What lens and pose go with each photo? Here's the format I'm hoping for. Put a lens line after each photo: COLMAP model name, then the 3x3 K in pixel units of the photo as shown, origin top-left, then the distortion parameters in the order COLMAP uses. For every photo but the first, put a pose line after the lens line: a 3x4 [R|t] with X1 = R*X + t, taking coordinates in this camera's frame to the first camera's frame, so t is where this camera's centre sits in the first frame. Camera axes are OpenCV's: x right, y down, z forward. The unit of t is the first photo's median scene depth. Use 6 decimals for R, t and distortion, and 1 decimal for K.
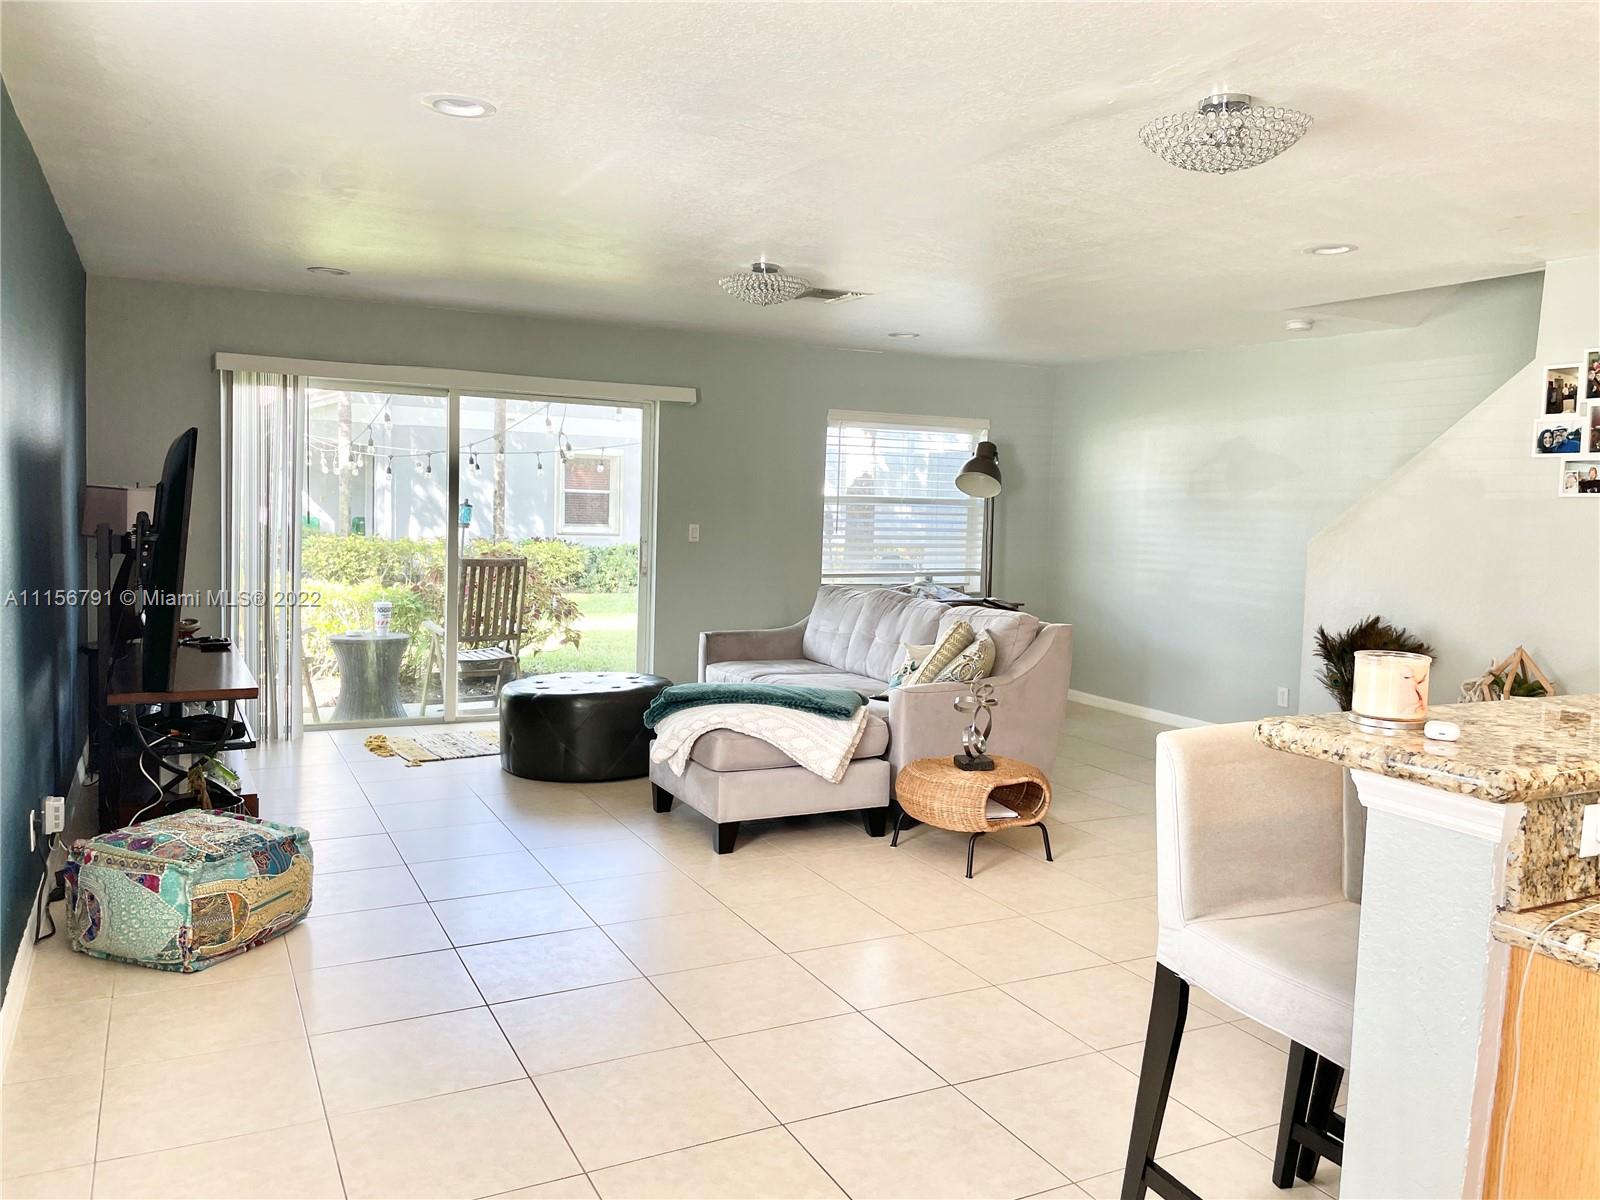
lens RADIAL K [[1206.8, 0, 808.1], [0, 1206.8, 596.8], [0, 0, 1]] dist [0.084759, -0.124035]
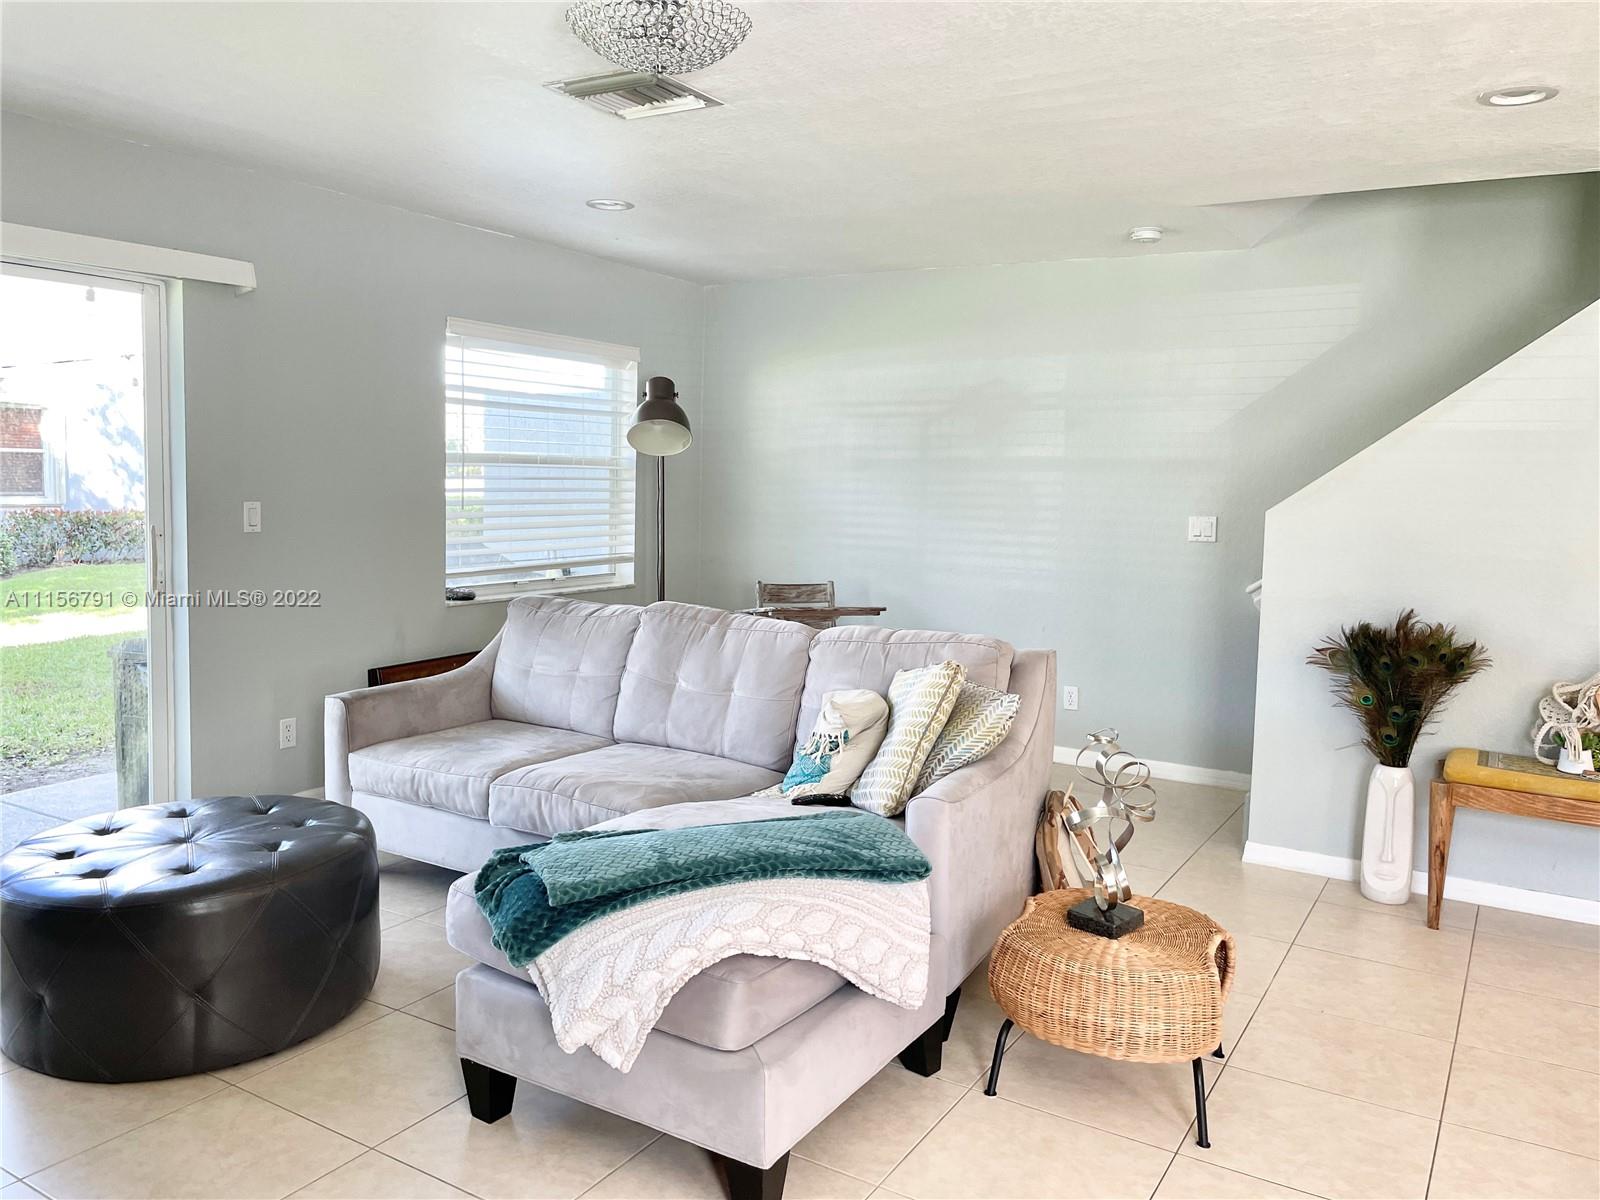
lens RADIAL K [[1206.8, 0, 794.8], [0, 1206.8, 599.6], [0, 0, 1]] dist [0.084759, -0.124035]
pose [[0.856295, -0.063447, 0.512575, -0.193976], [0.044571, 0.997801, 0.049049, -0.034020], [-0.514560, -0.019154, 0.857241, 0.408679]]
